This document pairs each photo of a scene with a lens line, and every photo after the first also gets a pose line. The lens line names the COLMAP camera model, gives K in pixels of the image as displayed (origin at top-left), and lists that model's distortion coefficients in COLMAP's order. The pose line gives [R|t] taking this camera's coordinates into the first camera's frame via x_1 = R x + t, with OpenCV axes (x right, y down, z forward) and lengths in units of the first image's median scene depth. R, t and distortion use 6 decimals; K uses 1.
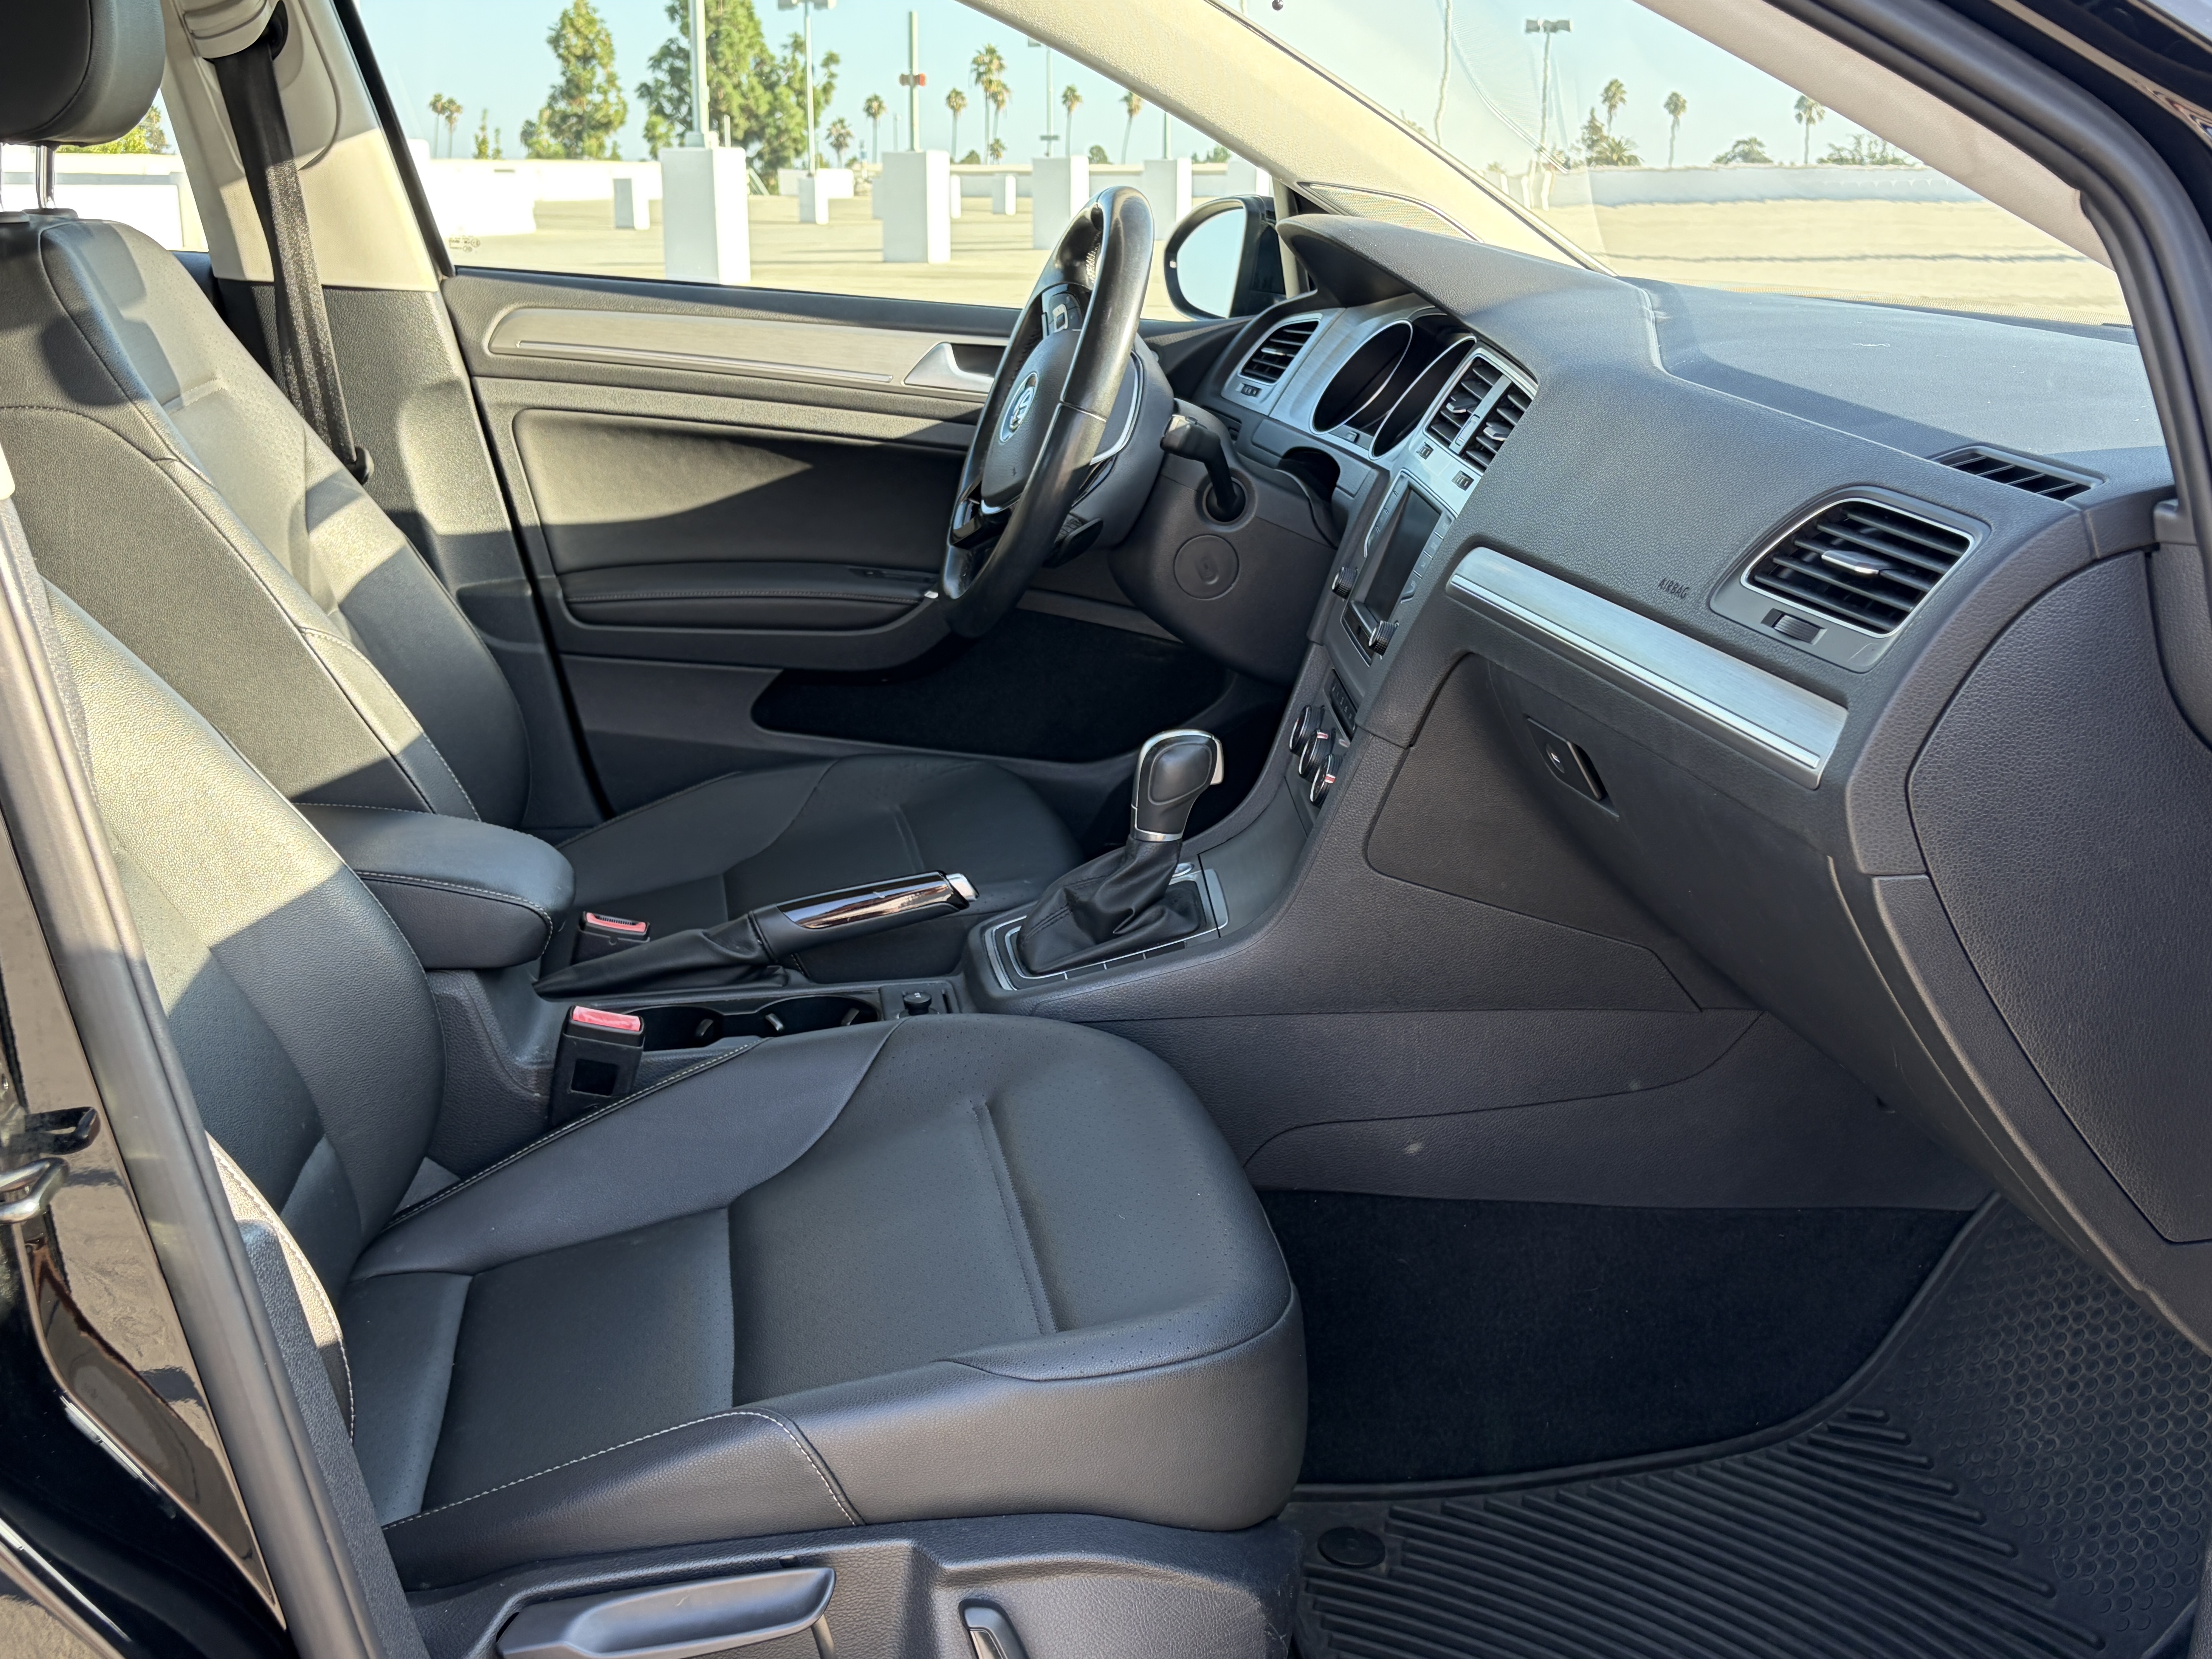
lens RADIAL K [[2434.0, 0, 1105.5], [0, 2434.0, 870.1], [0, 0, 1]] dist [0.011977, 0.003398]
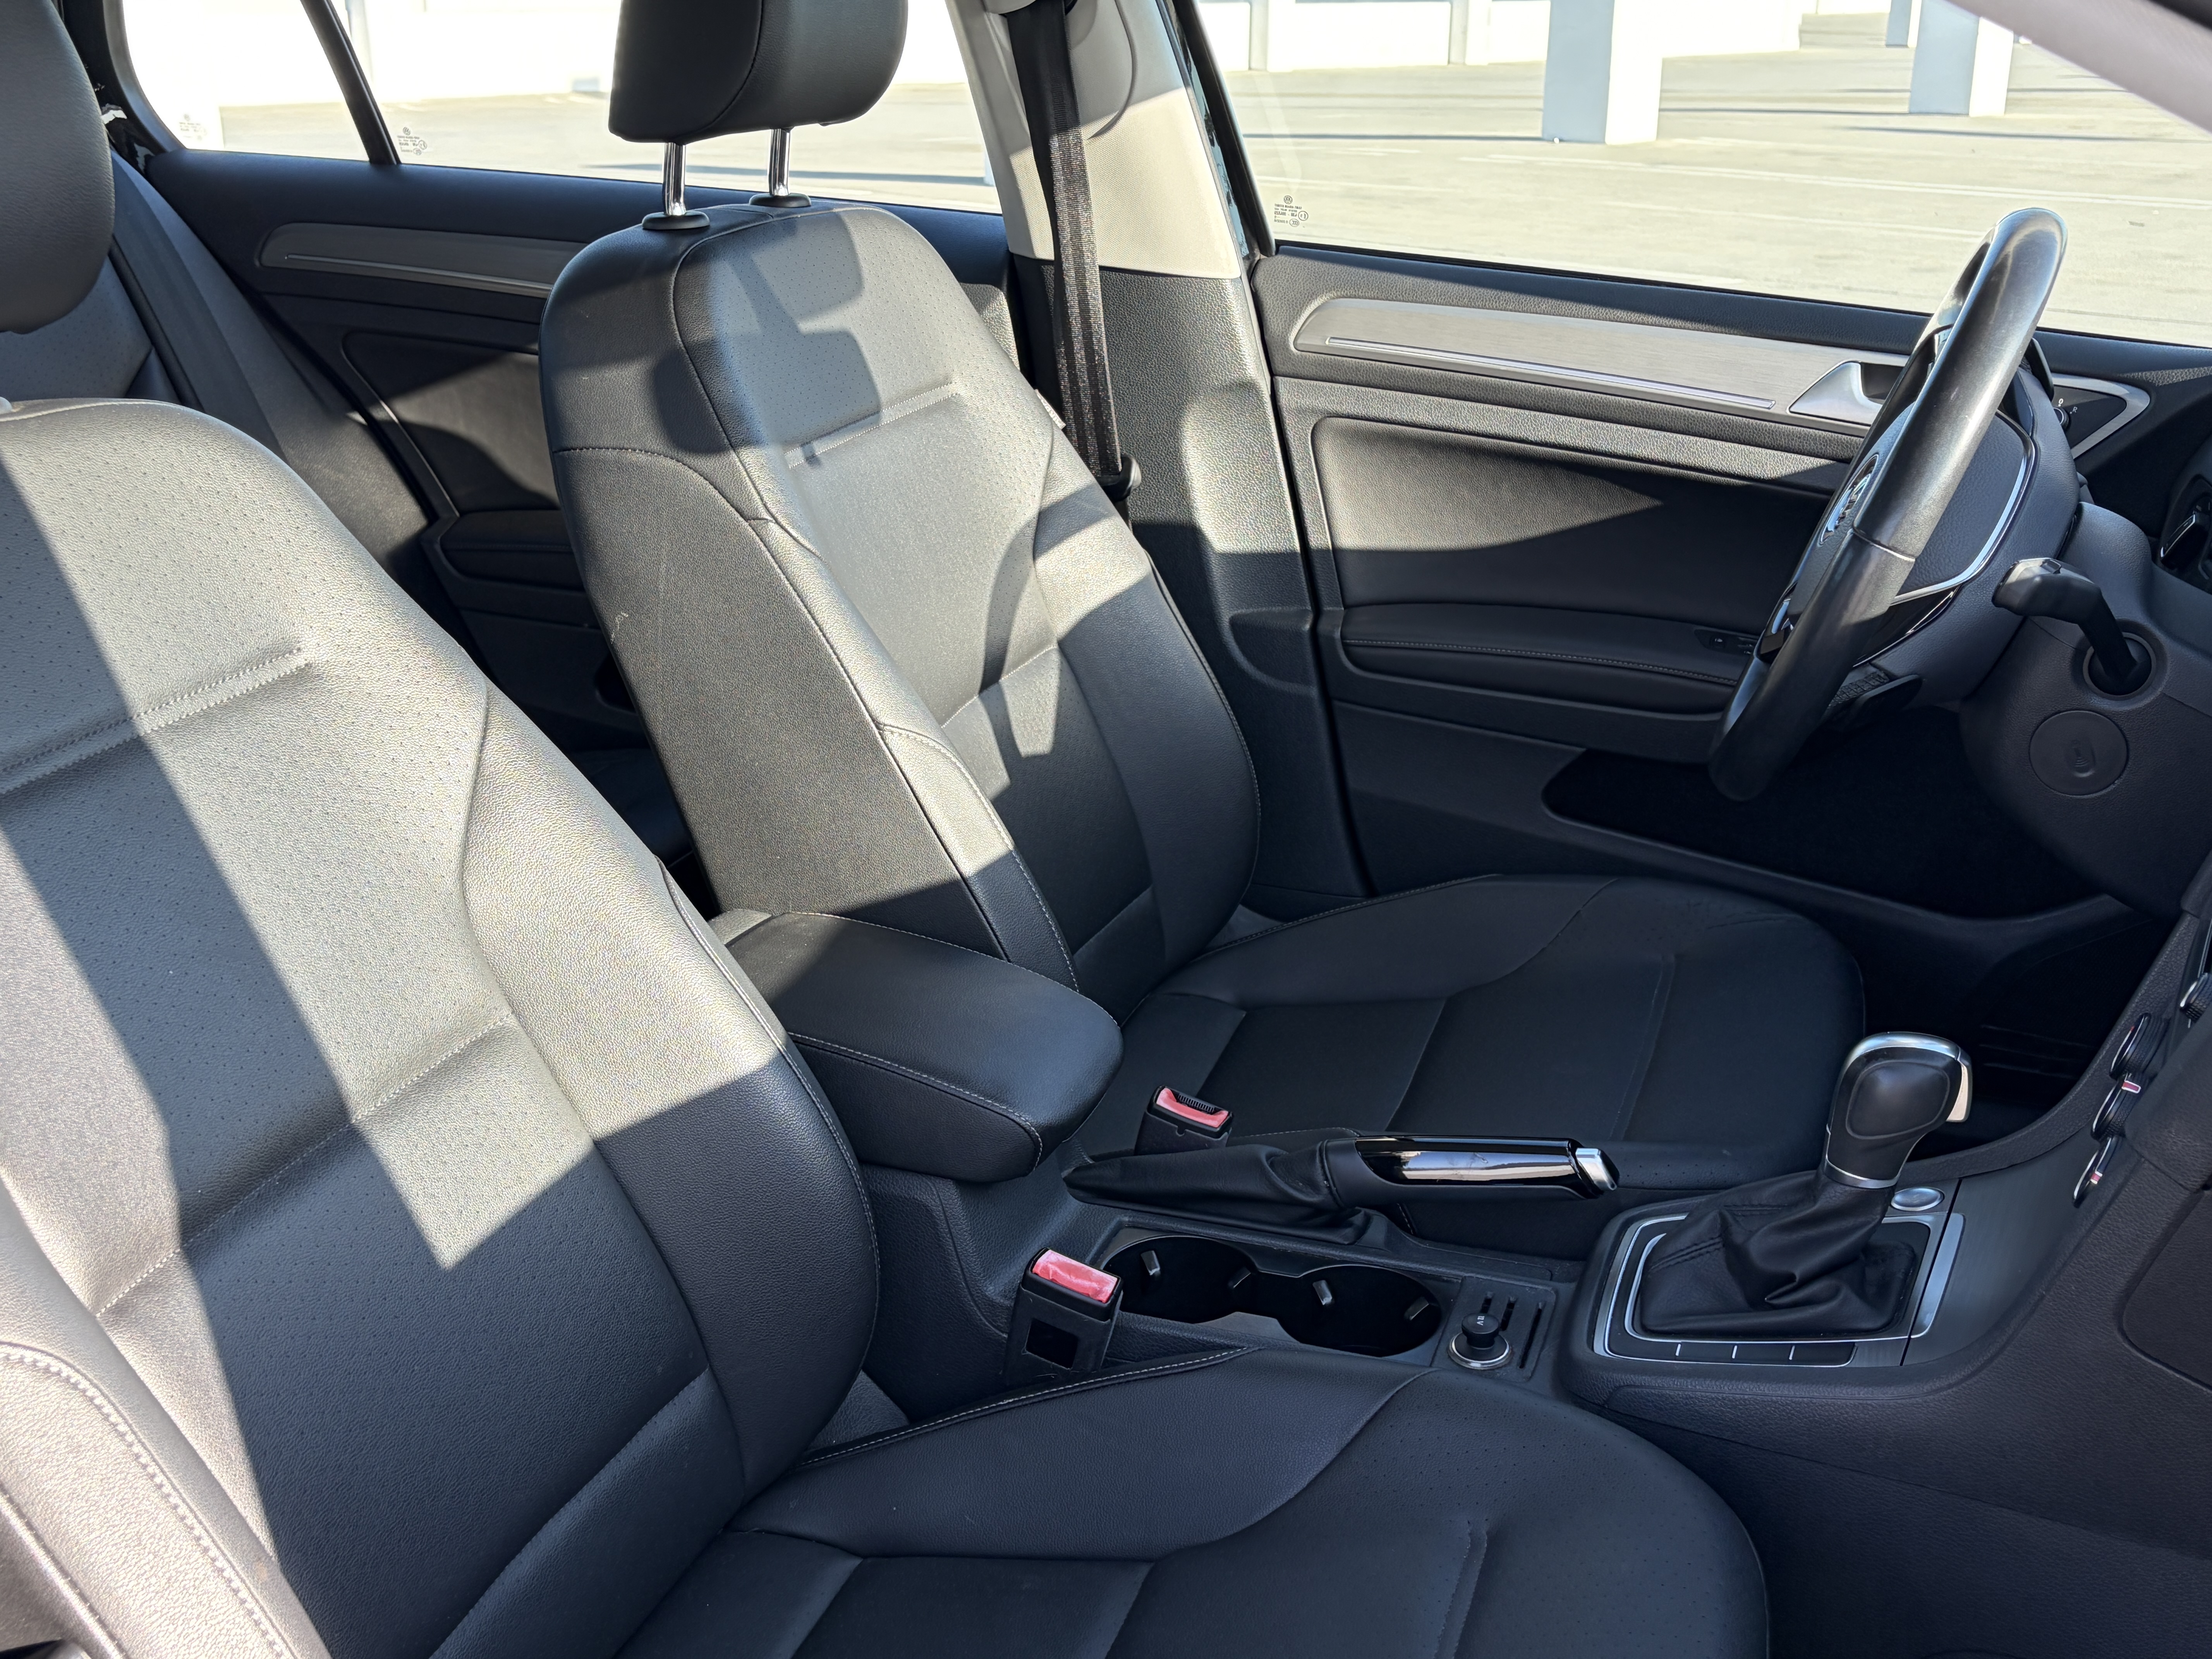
lens RADIAL K [[2310.3, 0, 1105.7], [0, 2310.3, 862.5], [0, 0, 1]] dist [0.158154, -0.371734]
pose [[0.872961, 0.163732, -0.459490, 0.105143], [-0.126410, 0.985738, 0.111091, -0.124254], [0.471126, -0.038894, 0.881208, 0.250619]]
